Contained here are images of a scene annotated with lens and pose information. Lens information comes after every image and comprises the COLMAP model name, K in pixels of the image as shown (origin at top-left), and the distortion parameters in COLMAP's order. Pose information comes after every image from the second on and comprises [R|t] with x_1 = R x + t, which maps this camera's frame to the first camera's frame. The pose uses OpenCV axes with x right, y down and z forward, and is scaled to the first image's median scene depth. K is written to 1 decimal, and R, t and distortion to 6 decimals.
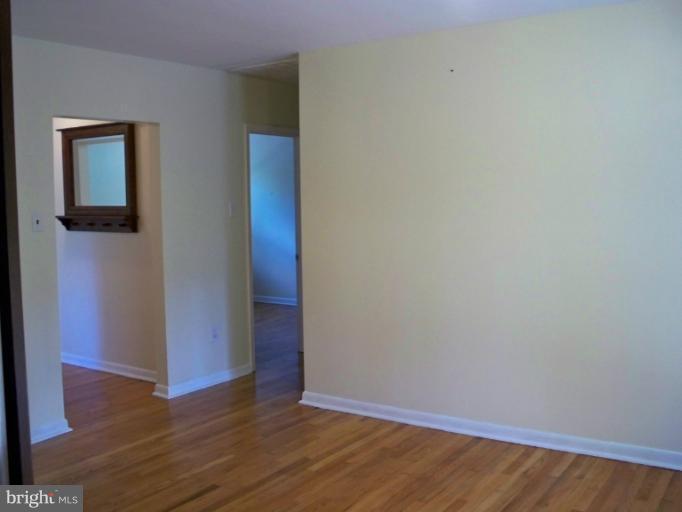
lens RADIAL K [[700.0, 0, 345.4], [0, 700.0, 256.8], [0, 0, 1]] dist [-0.095598, 0.000000]
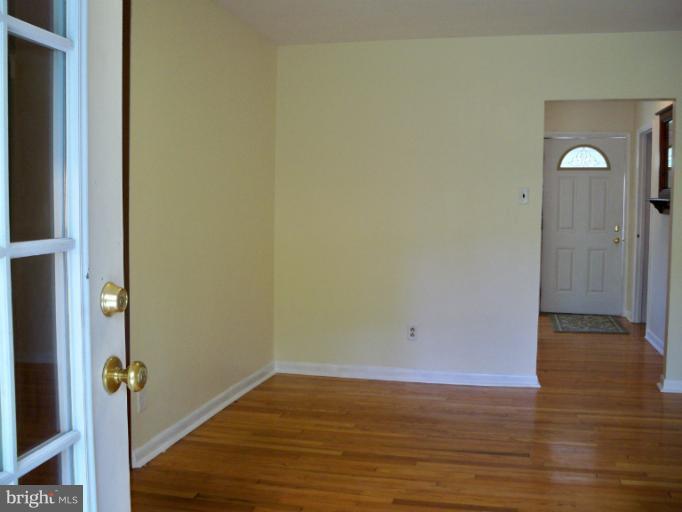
lens RADIAL K [[700.0, 0, 345.5], [0, 700.0, 254.3], [0, 0, 1]] dist [-0.095598, 0.000000]
pose [[0.341543, 0.078891, -0.936549, 0.540287], [-0.084797, 0.994994, 0.052890, 0.009451], [0.936033, 0.061353, 0.346523, 0.328017]]
